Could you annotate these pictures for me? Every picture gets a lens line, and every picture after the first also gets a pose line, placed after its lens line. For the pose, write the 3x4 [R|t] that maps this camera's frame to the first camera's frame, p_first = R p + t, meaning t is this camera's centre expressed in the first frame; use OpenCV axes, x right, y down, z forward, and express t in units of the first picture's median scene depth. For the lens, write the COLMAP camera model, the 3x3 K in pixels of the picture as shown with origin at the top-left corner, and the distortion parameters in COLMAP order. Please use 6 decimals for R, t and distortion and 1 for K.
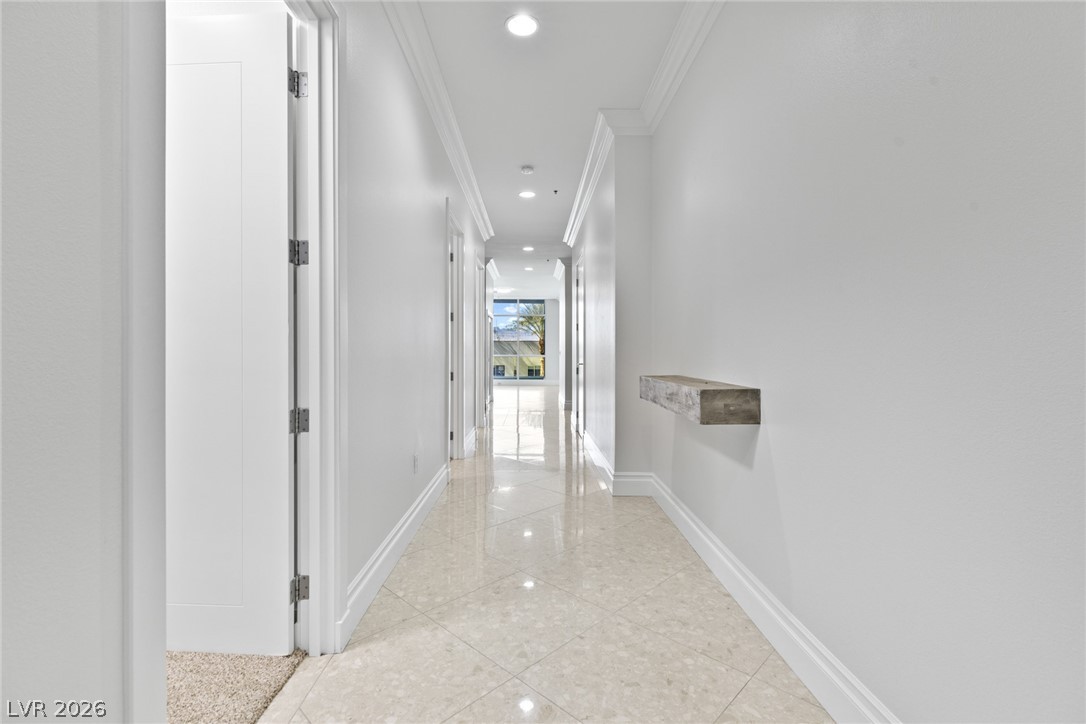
lens RADIAL K [[492.8, 0, 546.2], [0, 492.8, 344.7], [0, 0, 1]] dist [0.002100, 0.000125]
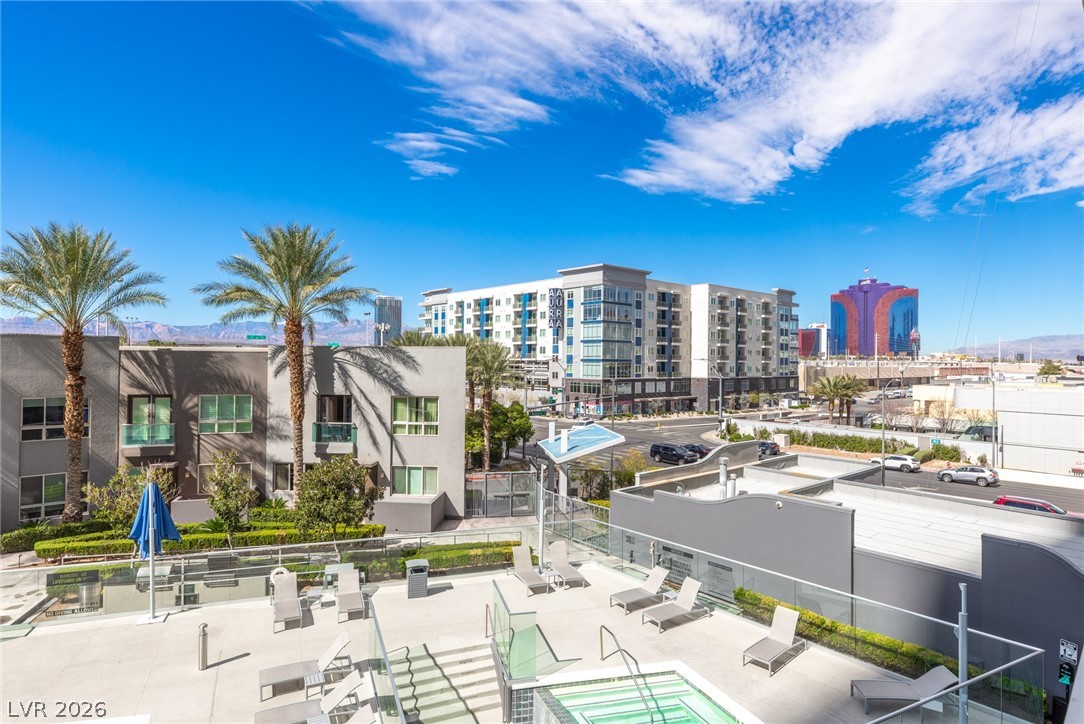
lens RADIAL K [[595.9, 0, 554.8], [0, 595.9, 355.5], [0, 0, 1]] dist [-0.001655, 0.000269]
pose [[0.772060, 0.015797, 0.635353, -0.012681], [-0.020008, 0.999800, -0.000544, 0.000785], [-0.635235, -0.012292, 0.772221, 0.378655]]
